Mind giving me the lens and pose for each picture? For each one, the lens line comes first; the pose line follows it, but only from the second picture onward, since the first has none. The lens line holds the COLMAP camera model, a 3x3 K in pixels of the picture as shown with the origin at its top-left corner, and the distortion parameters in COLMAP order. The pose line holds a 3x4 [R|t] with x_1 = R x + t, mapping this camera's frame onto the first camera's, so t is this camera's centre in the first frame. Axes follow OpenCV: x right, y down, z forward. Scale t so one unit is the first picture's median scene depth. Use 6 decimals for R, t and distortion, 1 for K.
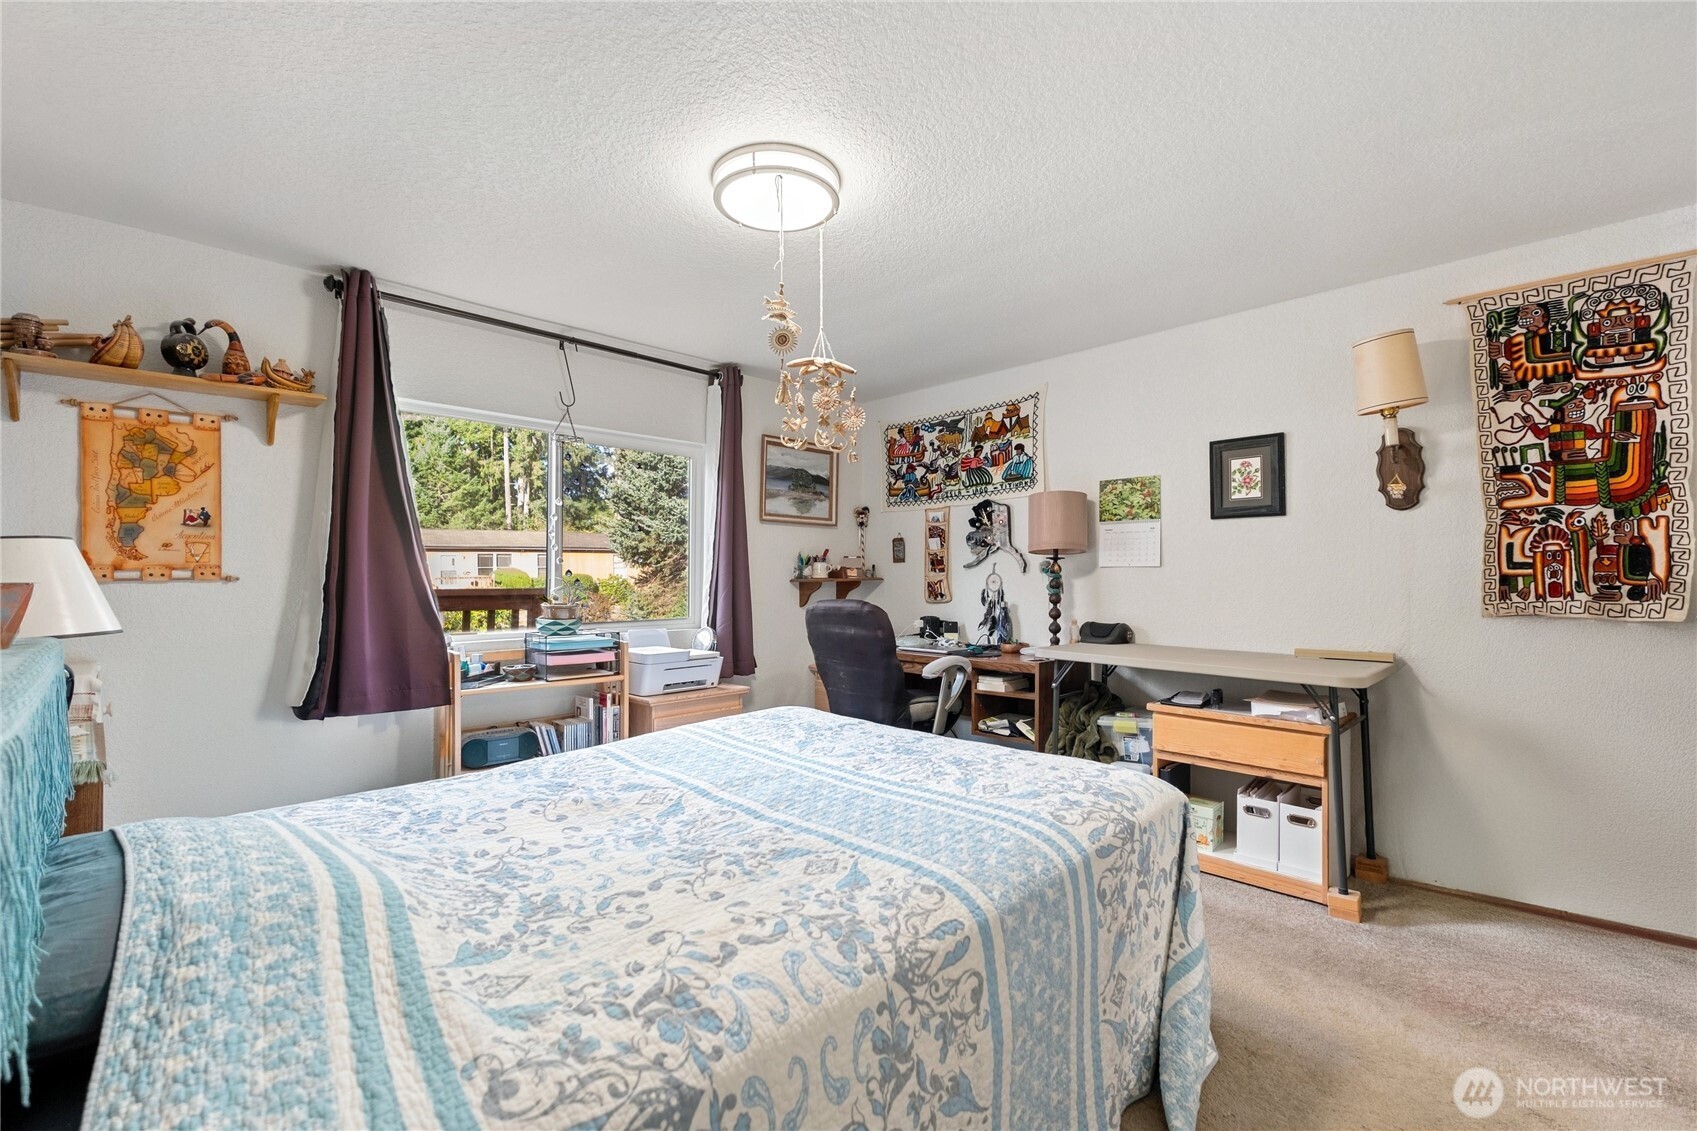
lens RADIAL K [[755.5, 0, 853.6], [0, 755.5, 538.3], [0, 0, 1]] dist [0.002198, 0.000462]
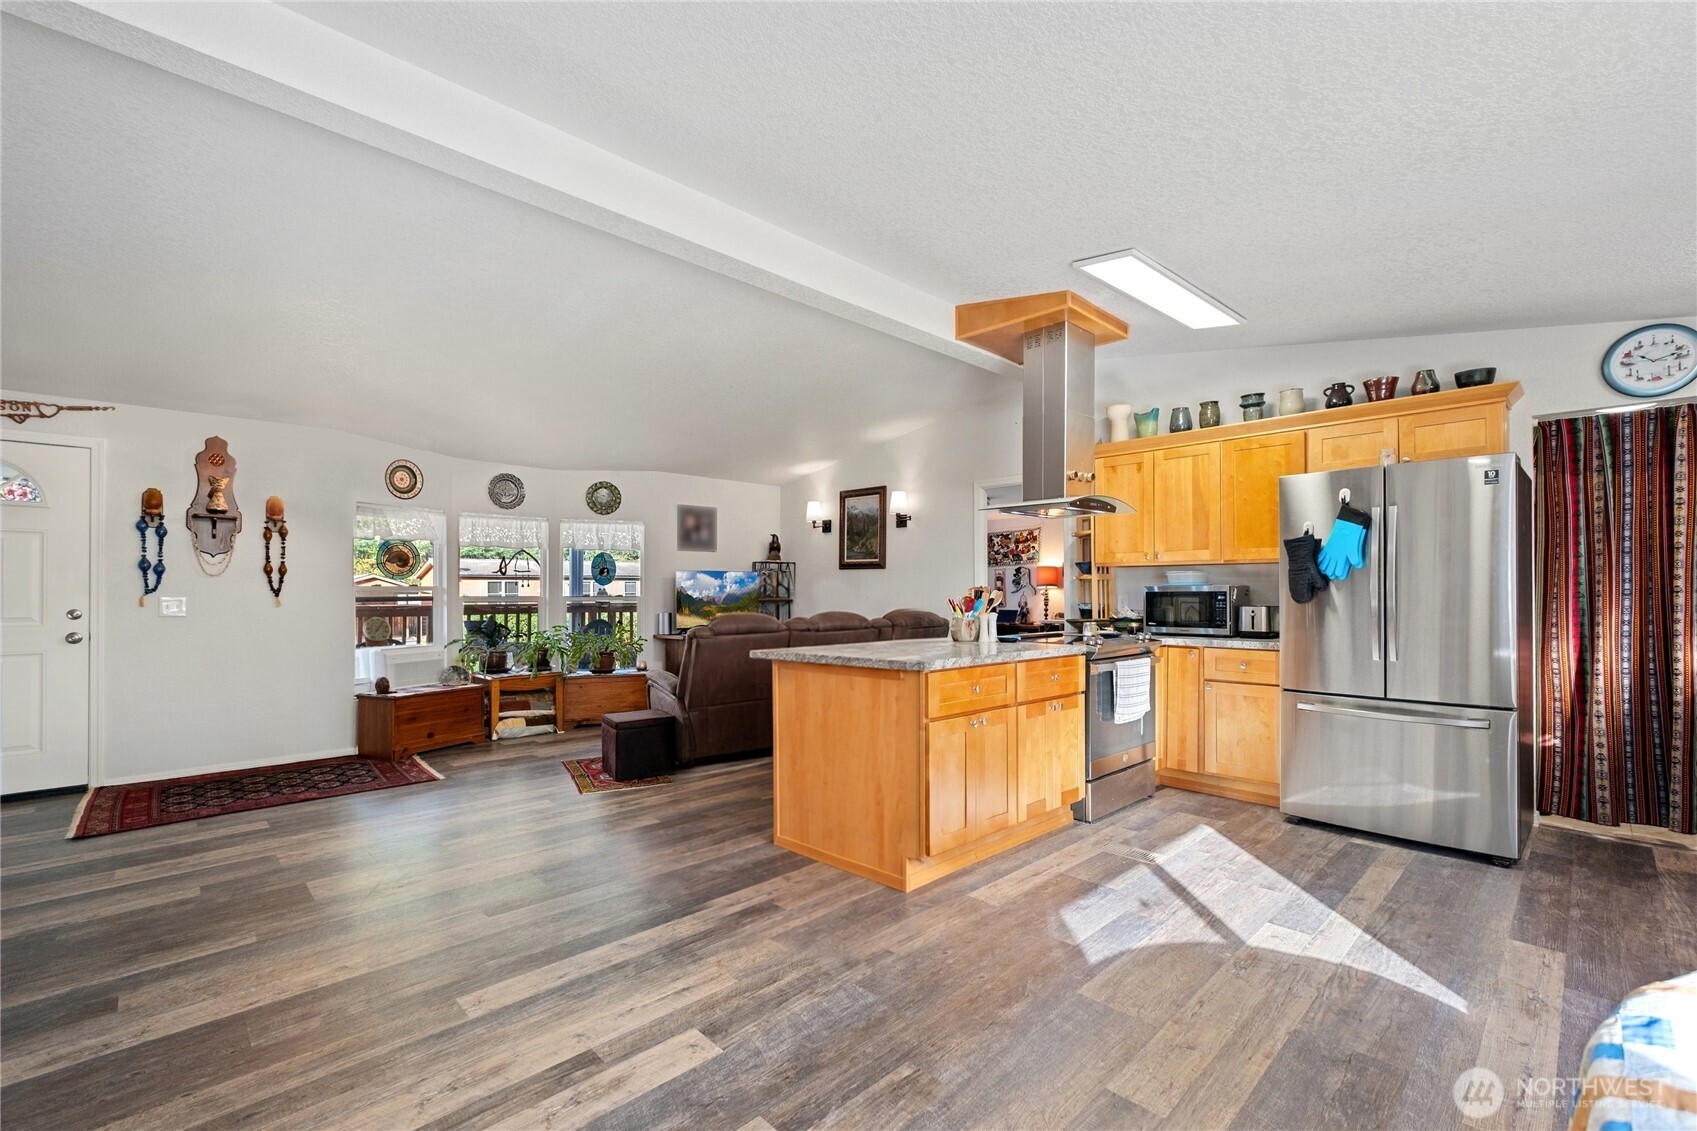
lens RADIAL K [[727.6, 0, 855.3], [0, 727.6, 590.8], [0, 0, 1]] dist [-0.002132, 0.000973]
pose [[0.999773, 0.000488, -0.021315, -0.542373], [0.000195, 0.999488, 0.032000, -0.078442], [0.021320, -0.031997, 0.999261, -2.427414]]
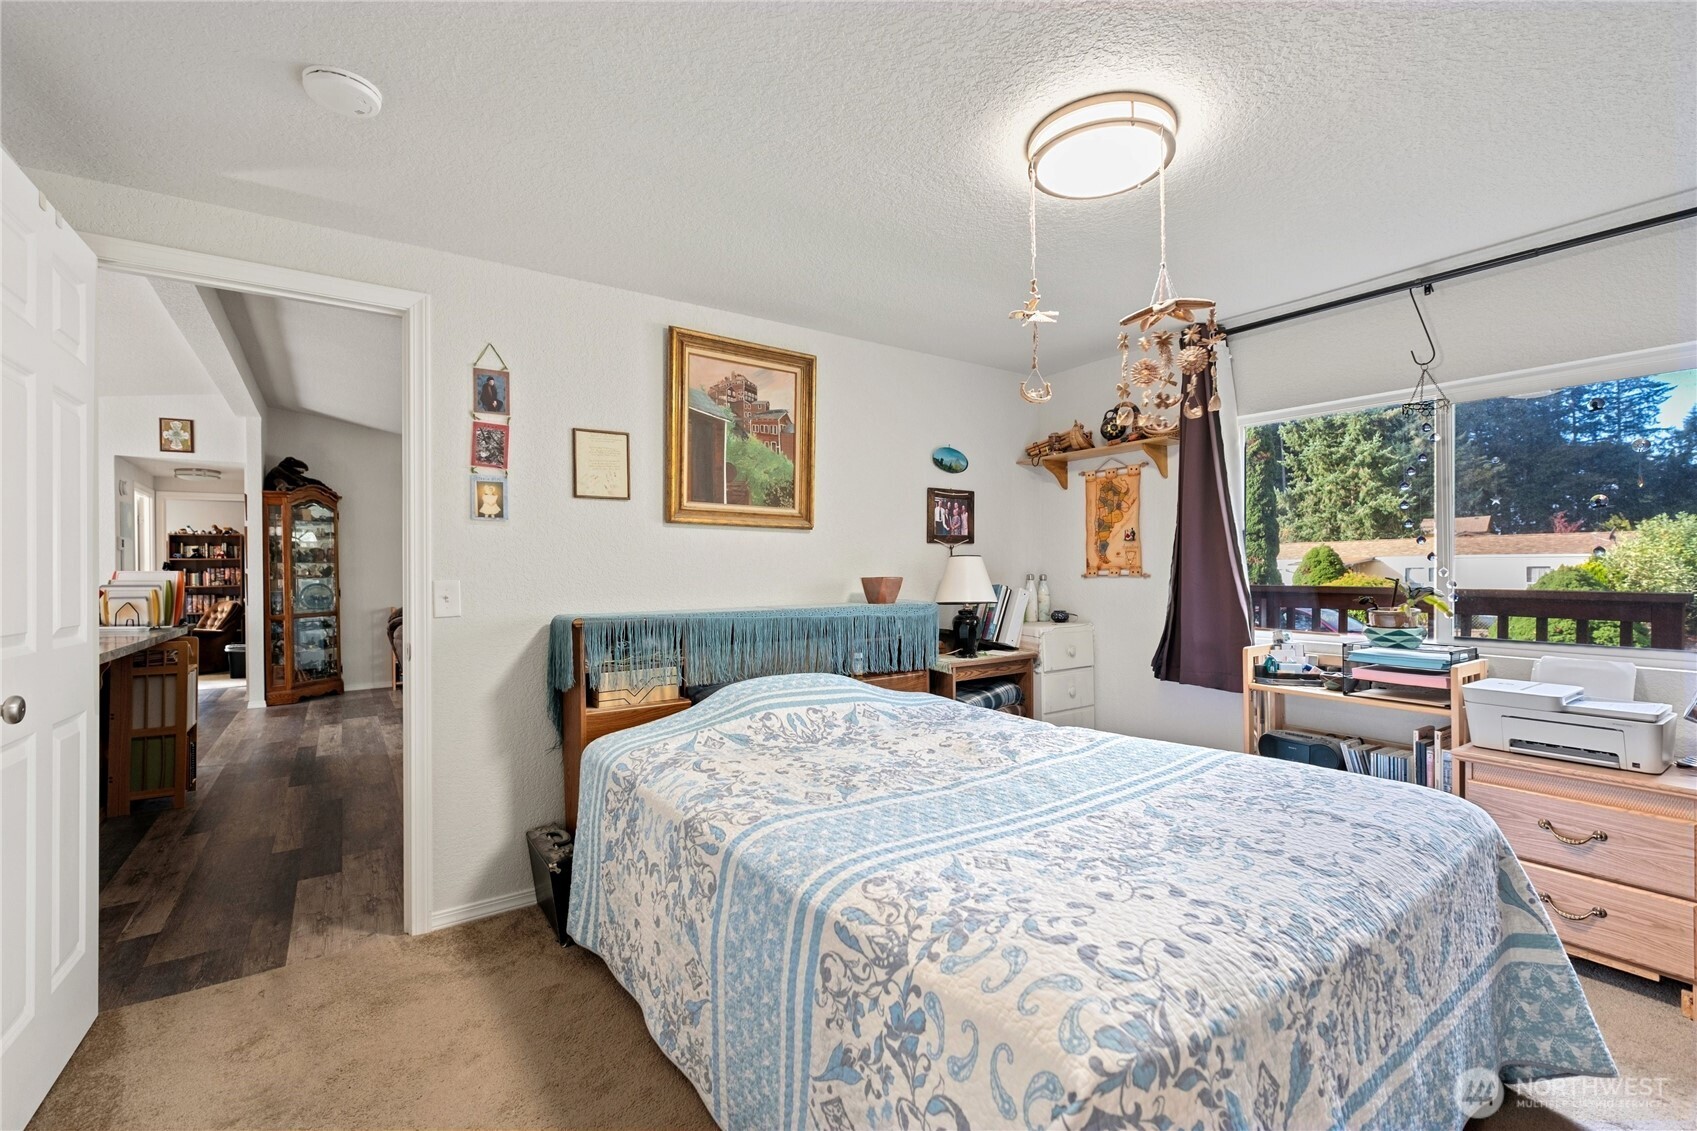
lens RADIAL K [[731.8, 0, 848.5], [0, 731.8, 565.5], [0, 0, 1]] dist [-0.001713, 0.000300]
pose [[-0.185483, -0.000749, -0.982647, 0.650827], [0.046970, 0.998850, -0.009628, 0.020556], [0.981524, -0.047941, -0.185234, 0.696612]]
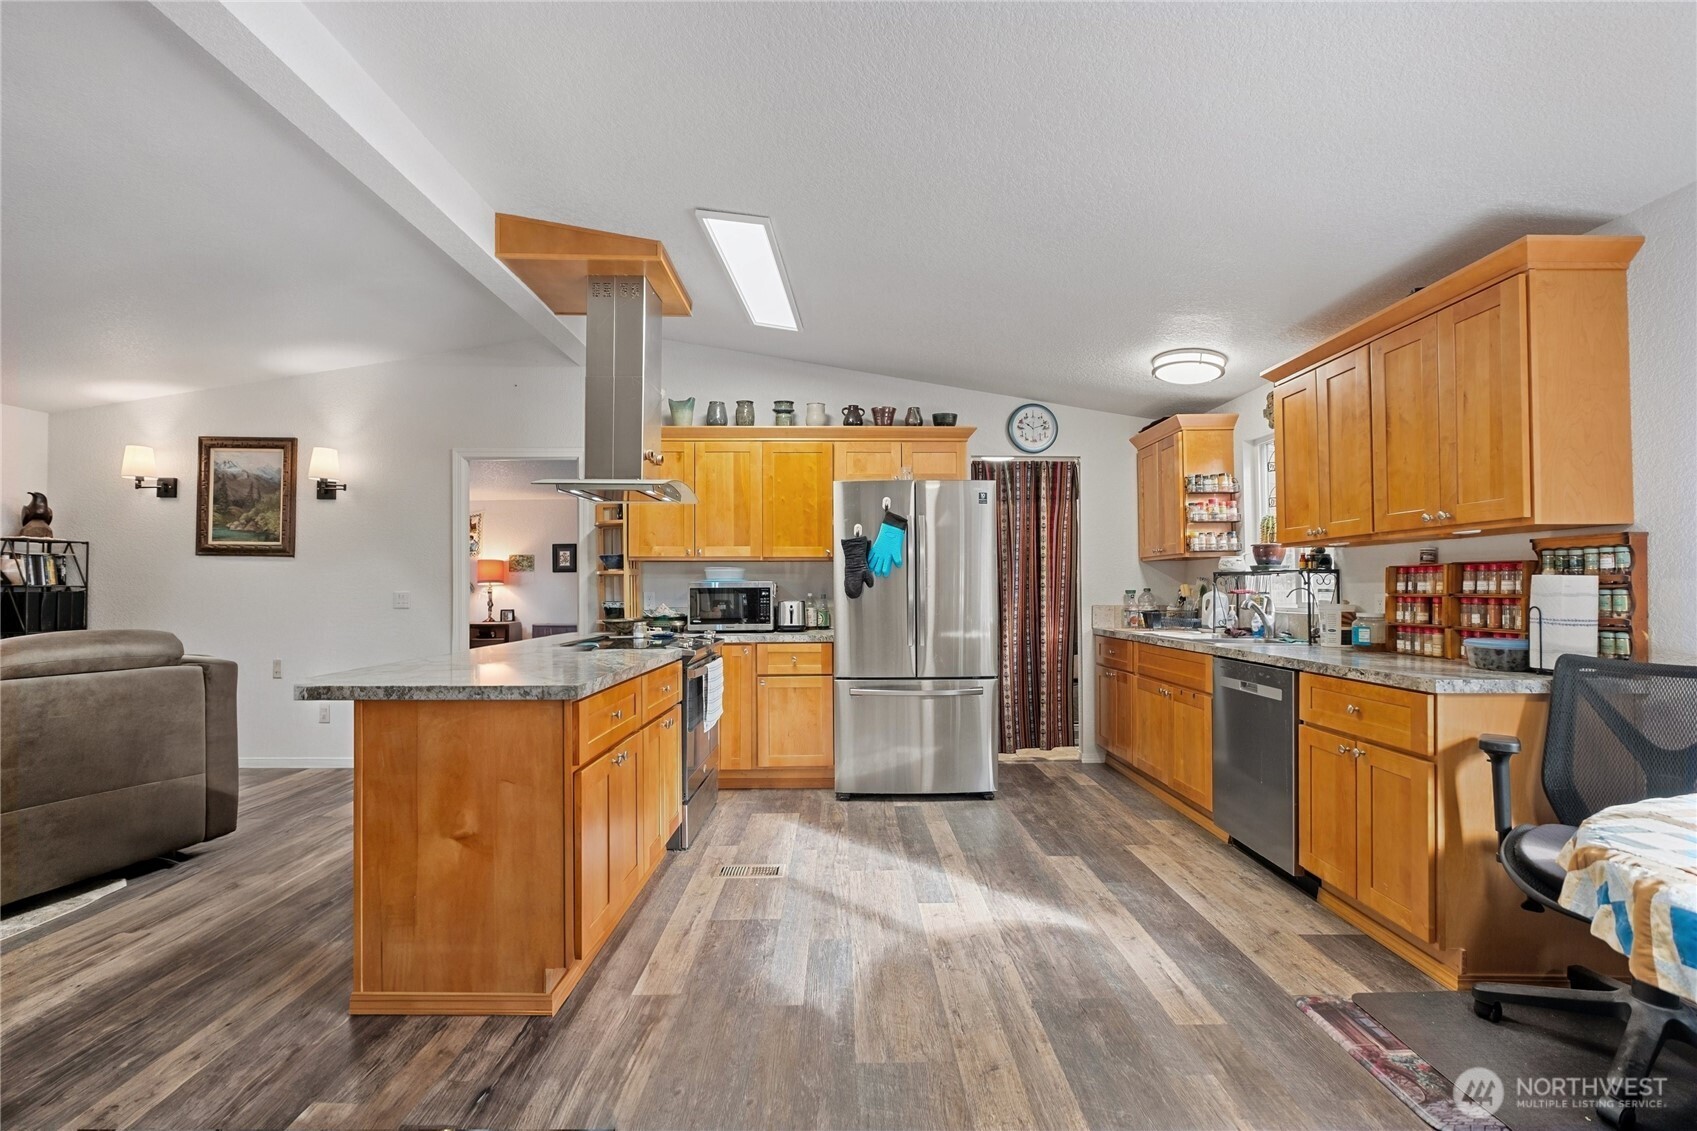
lens RADIAL K [[723.3, 0, 860.4], [0, 723.3, 579.4], [0, 0, 1]] dist [-0.002001, 0.000283]
pose [[0.697238, 0.006881, 0.716807, -0.804009], [-0.020618, 0.999733, 0.010458, -0.064874], [-0.716543, -0.022070, 0.697193, -2.083756]]
